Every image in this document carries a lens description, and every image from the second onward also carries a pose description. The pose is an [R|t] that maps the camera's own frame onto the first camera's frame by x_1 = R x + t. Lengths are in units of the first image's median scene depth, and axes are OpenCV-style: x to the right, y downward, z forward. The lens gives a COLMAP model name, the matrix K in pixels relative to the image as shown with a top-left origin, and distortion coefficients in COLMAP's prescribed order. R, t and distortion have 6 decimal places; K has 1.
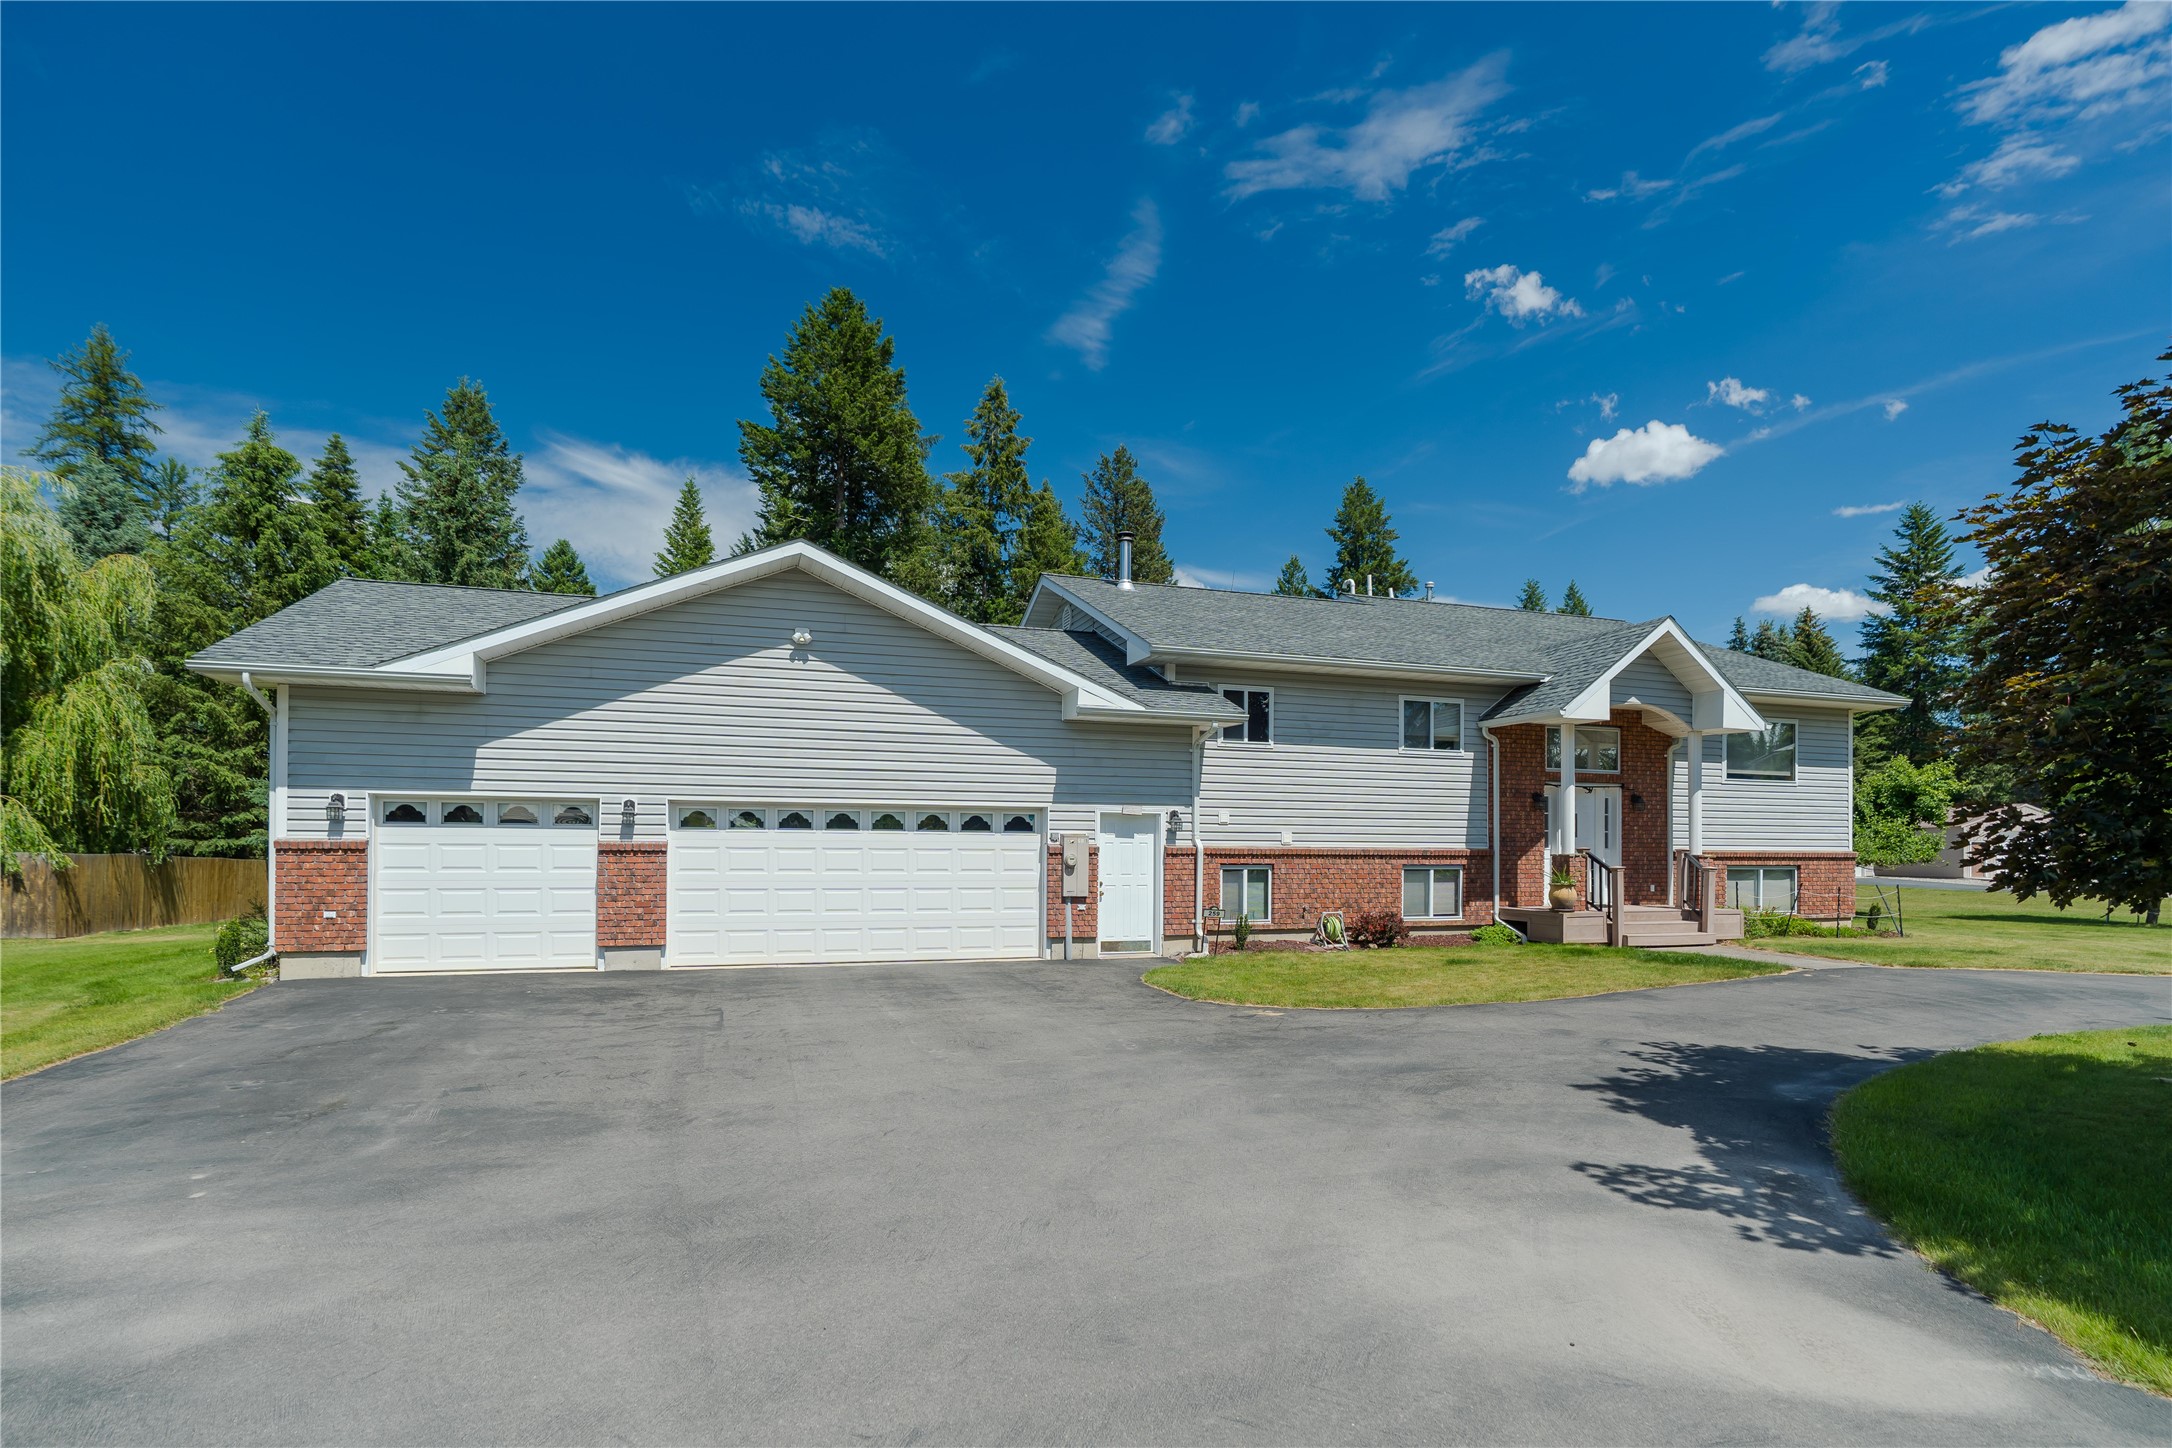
lens RADIAL K [[1065.8, 0, 1083.7], [0, 1065.8, 837.7], [0, 0, 1]] dist [-0.006483, 0.001292]
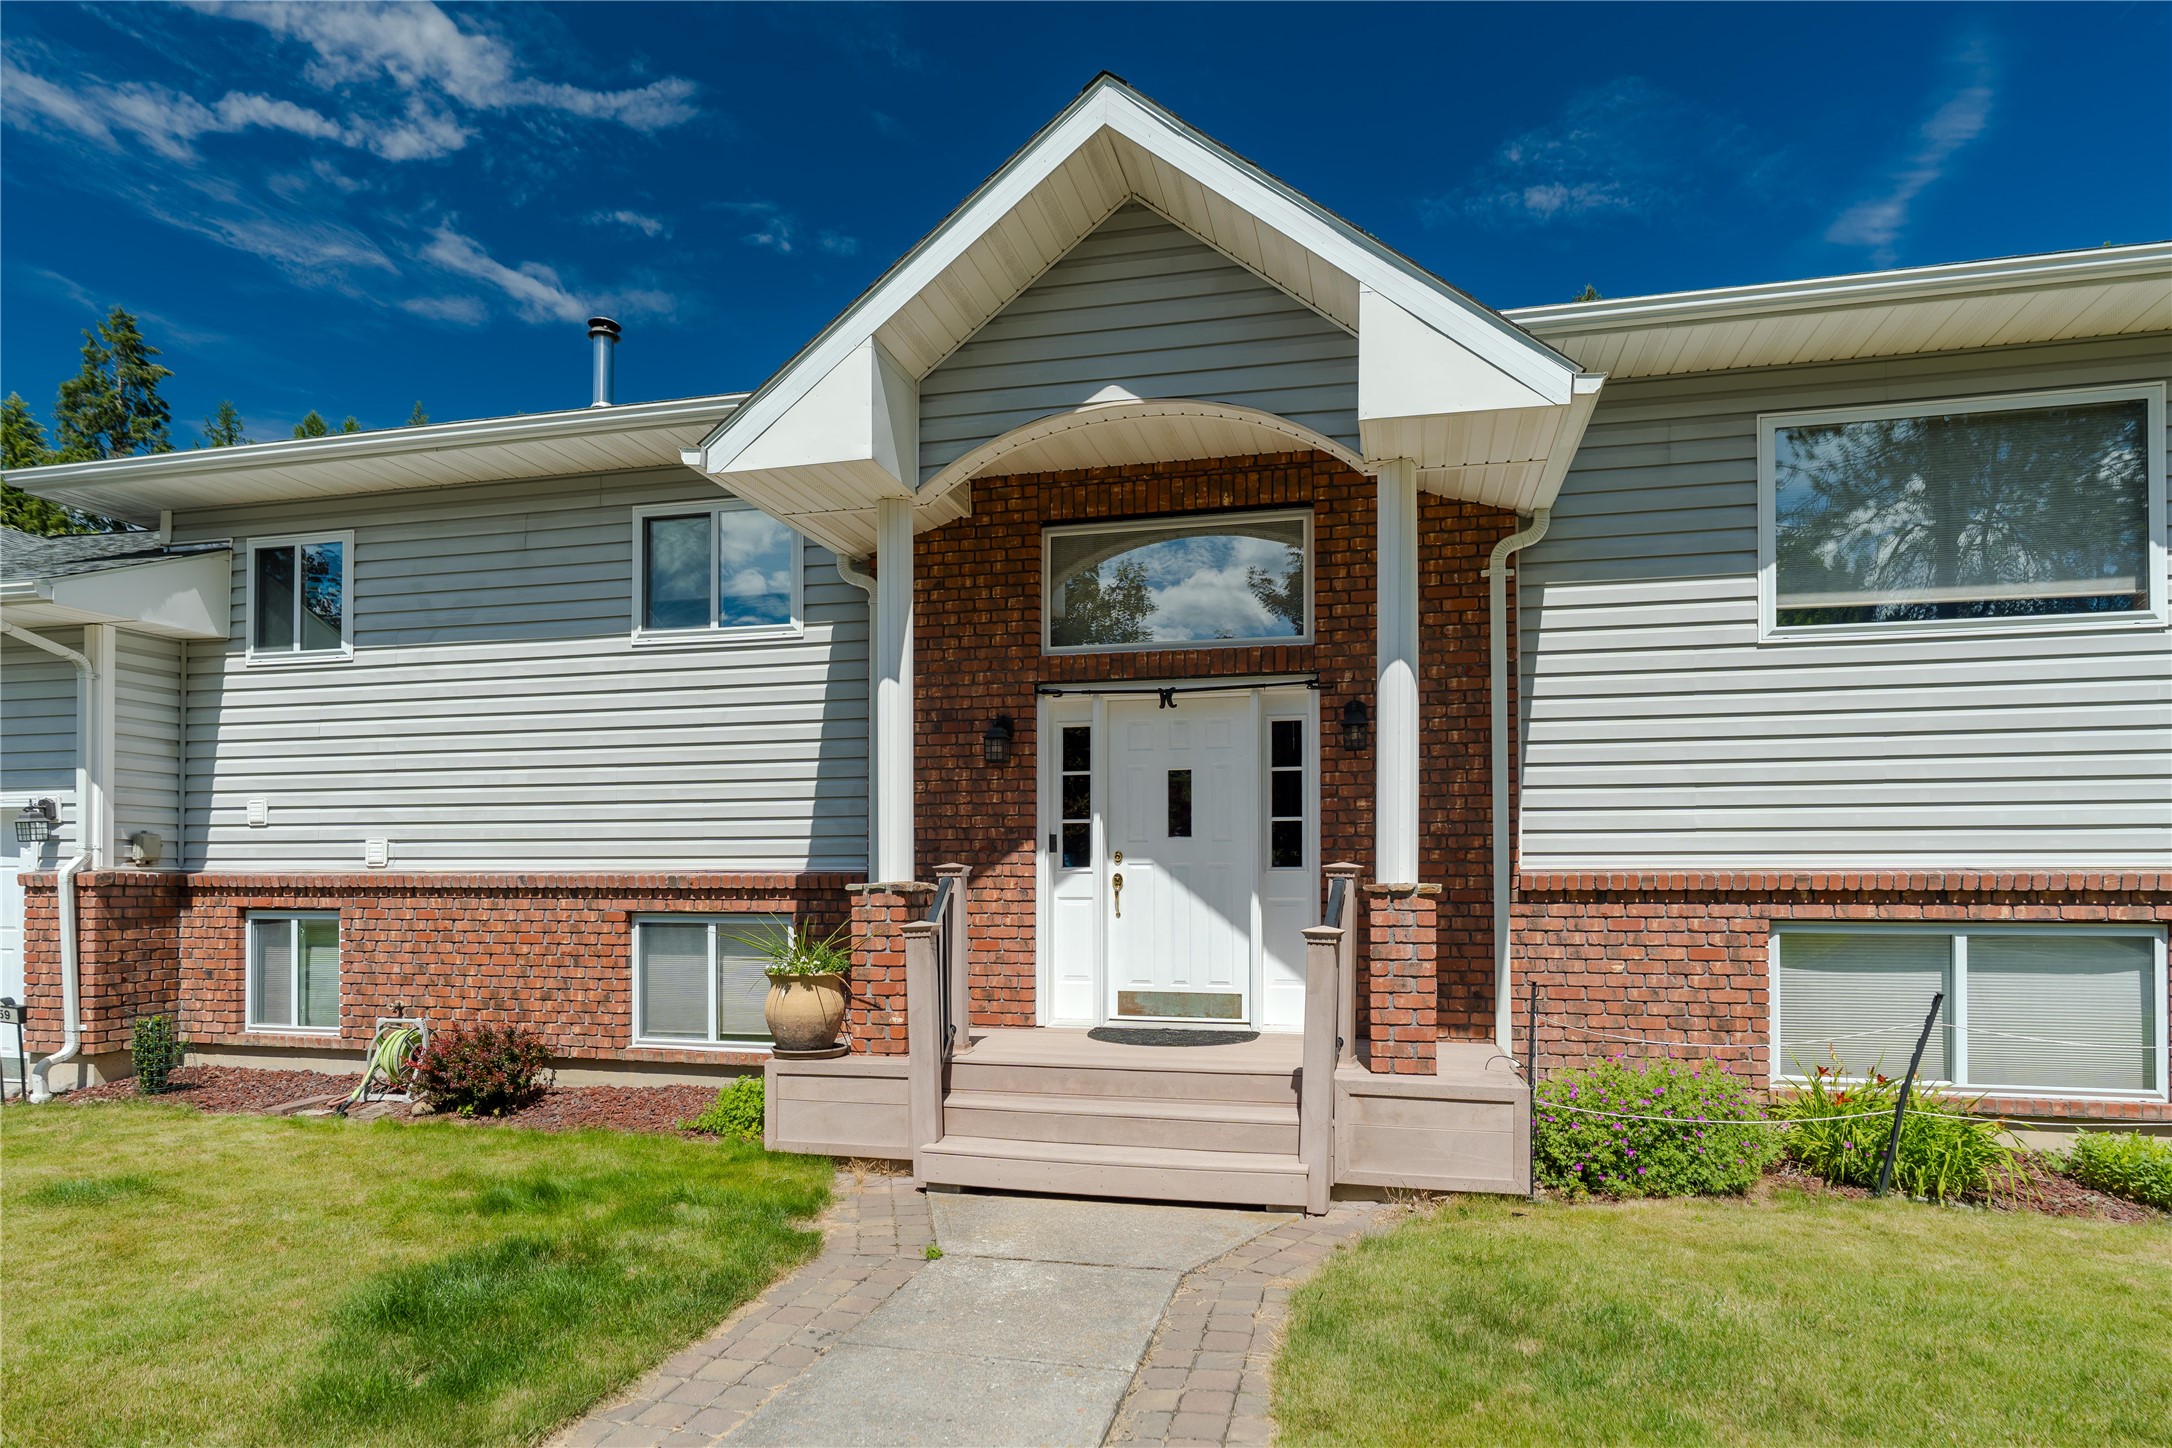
lens RADIAL K [[1215.3, 0, 1118.0], [0, 1215.3, 862.9], [0, 0, 1]] dist [-0.004099, 0.002699]
pose [[0.846206, -0.014758, -0.532652, 0.745957], [0.010775, 0.999886, -0.010586, 0.014069], [0.532748, 0.003219, 0.846268, 0.732623]]
